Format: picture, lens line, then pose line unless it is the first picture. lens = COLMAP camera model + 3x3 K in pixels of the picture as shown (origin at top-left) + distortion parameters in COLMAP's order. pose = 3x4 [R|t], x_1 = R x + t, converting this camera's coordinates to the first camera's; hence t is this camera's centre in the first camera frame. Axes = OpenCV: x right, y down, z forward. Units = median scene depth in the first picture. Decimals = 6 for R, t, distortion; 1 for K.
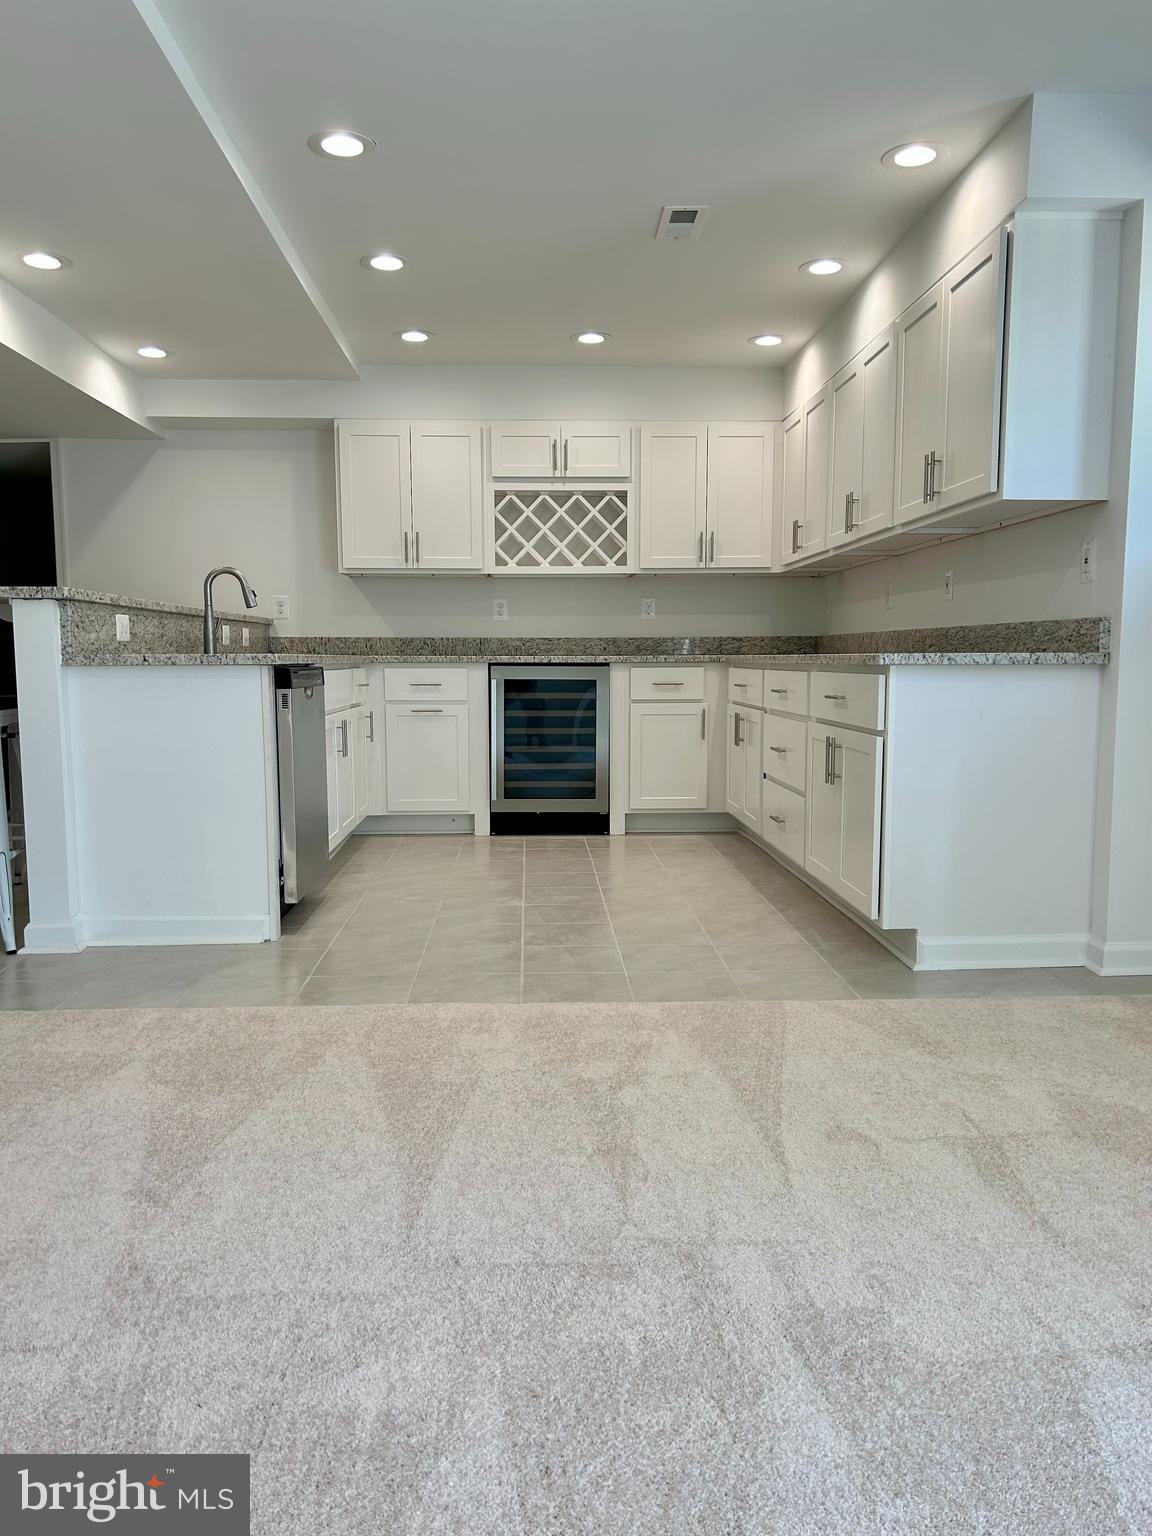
lens RADIAL K [[1175.9, 0, 572.8], [0, 1175.9, 801.7], [0, 0, 1]] dist [0.055400, -0.104527]
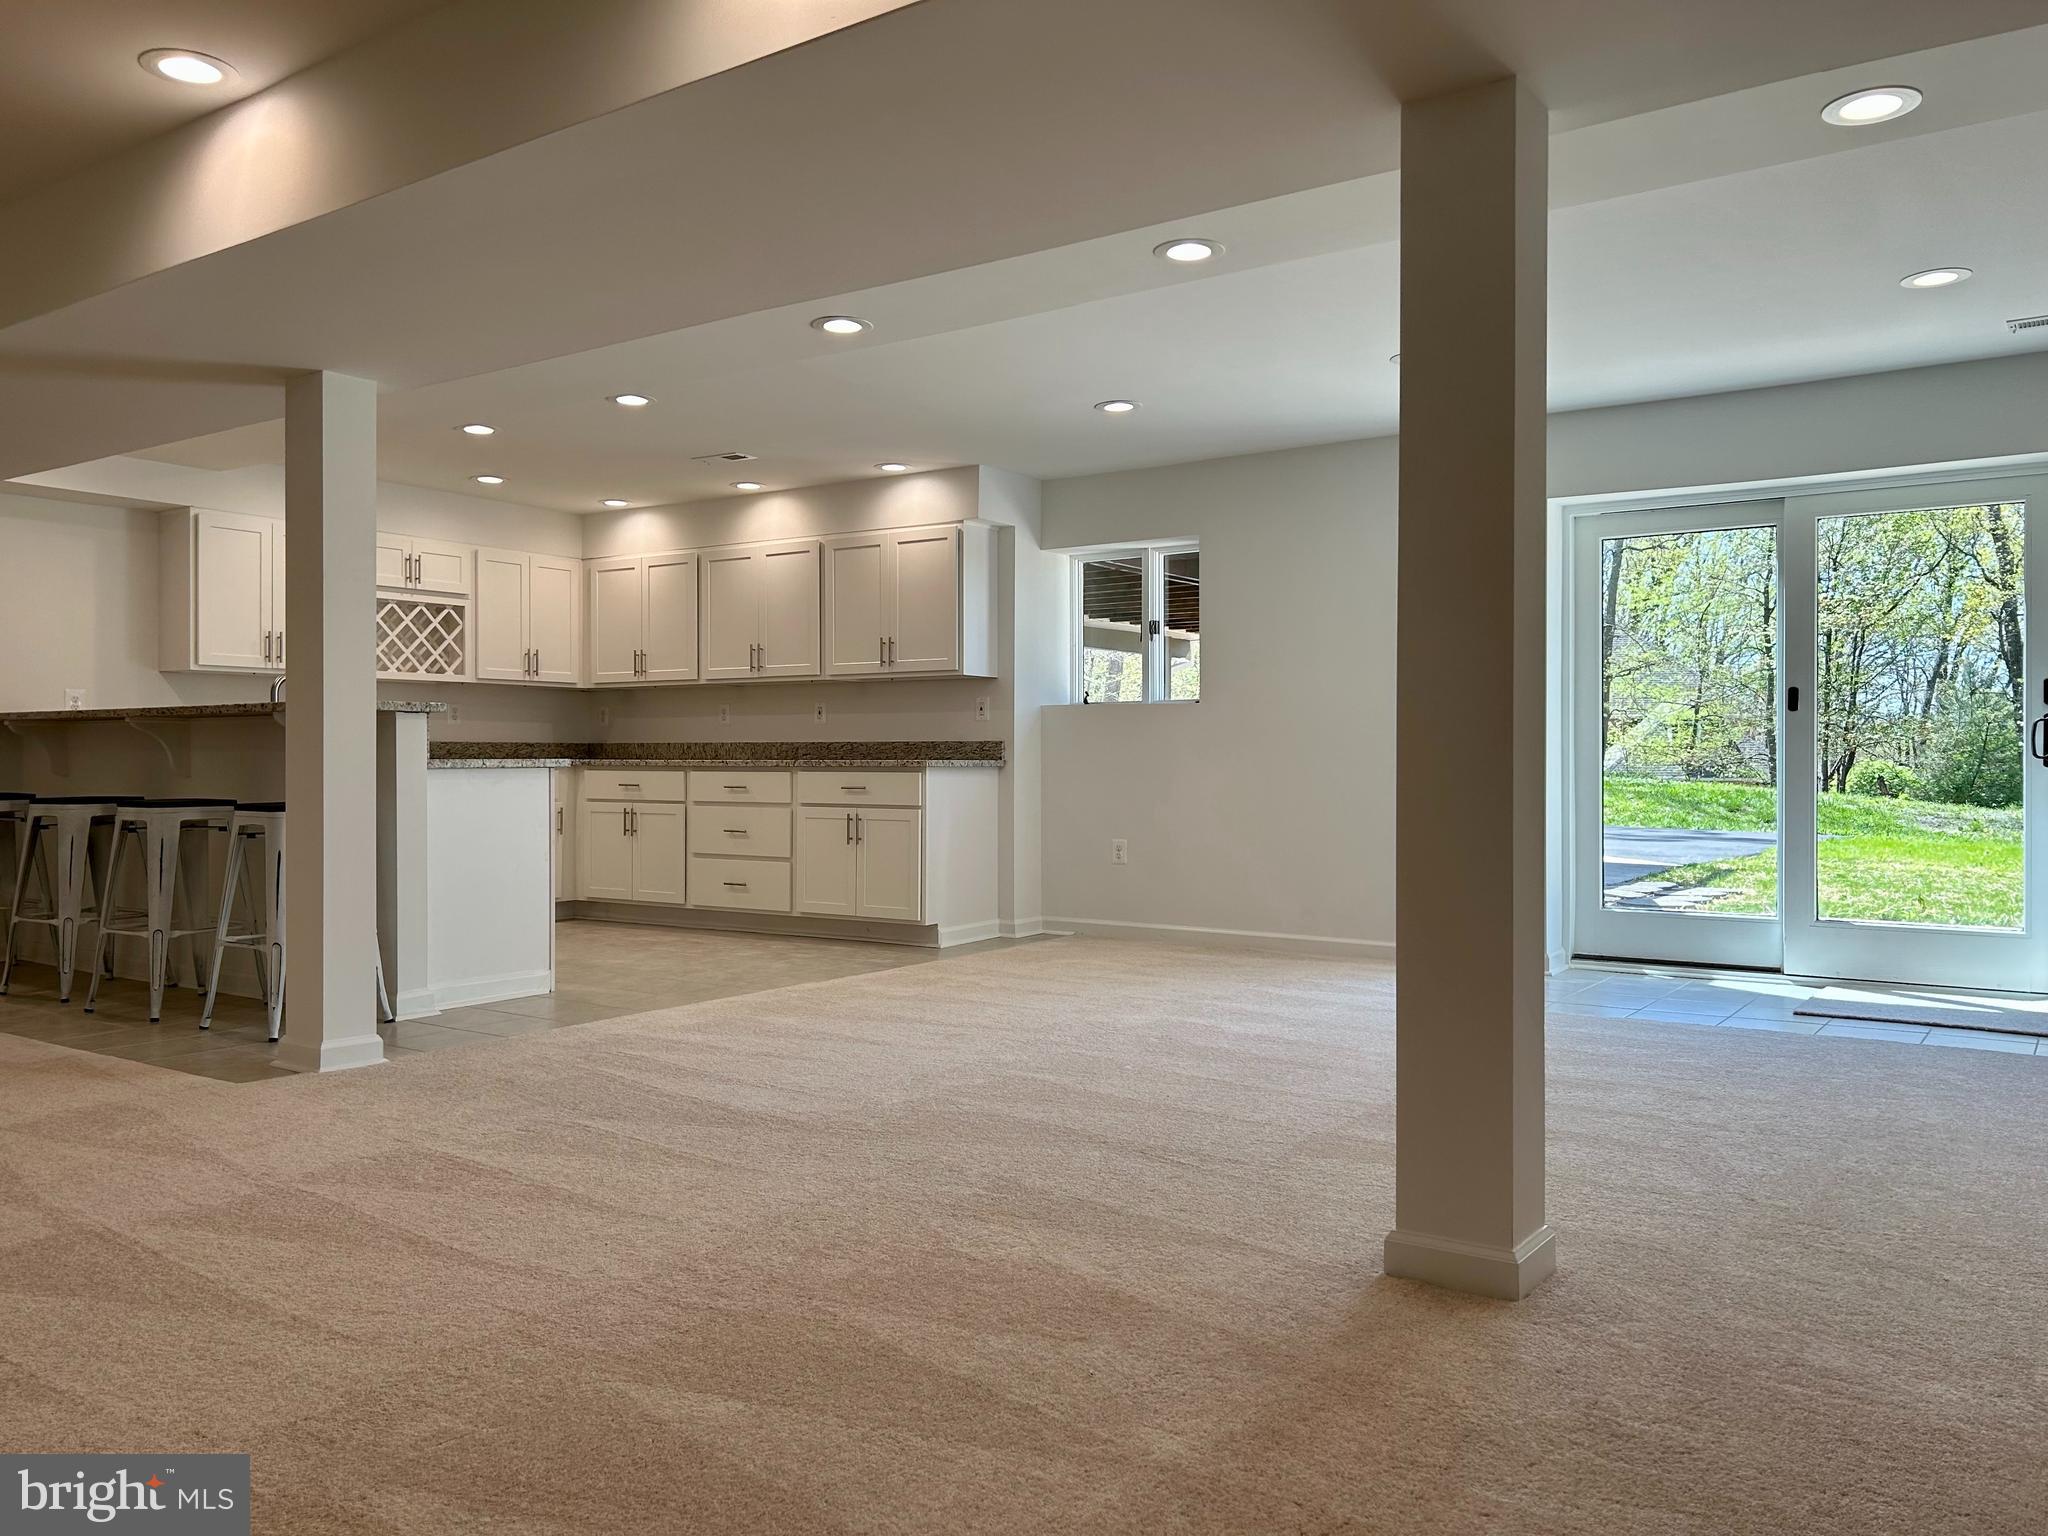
lens RADIAL K [[1564.1, 0, 1024.0], [0, 1564.1, 768.0], [0, 0, 1]] dist [0.065707, -0.066834]
pose [[0.568784, 0.004048, 0.822477, -0.852231], [0.093197, 0.993230, -0.069338, 0.031541], [-0.817190, 0.116091, 0.564556, -0.218121]]
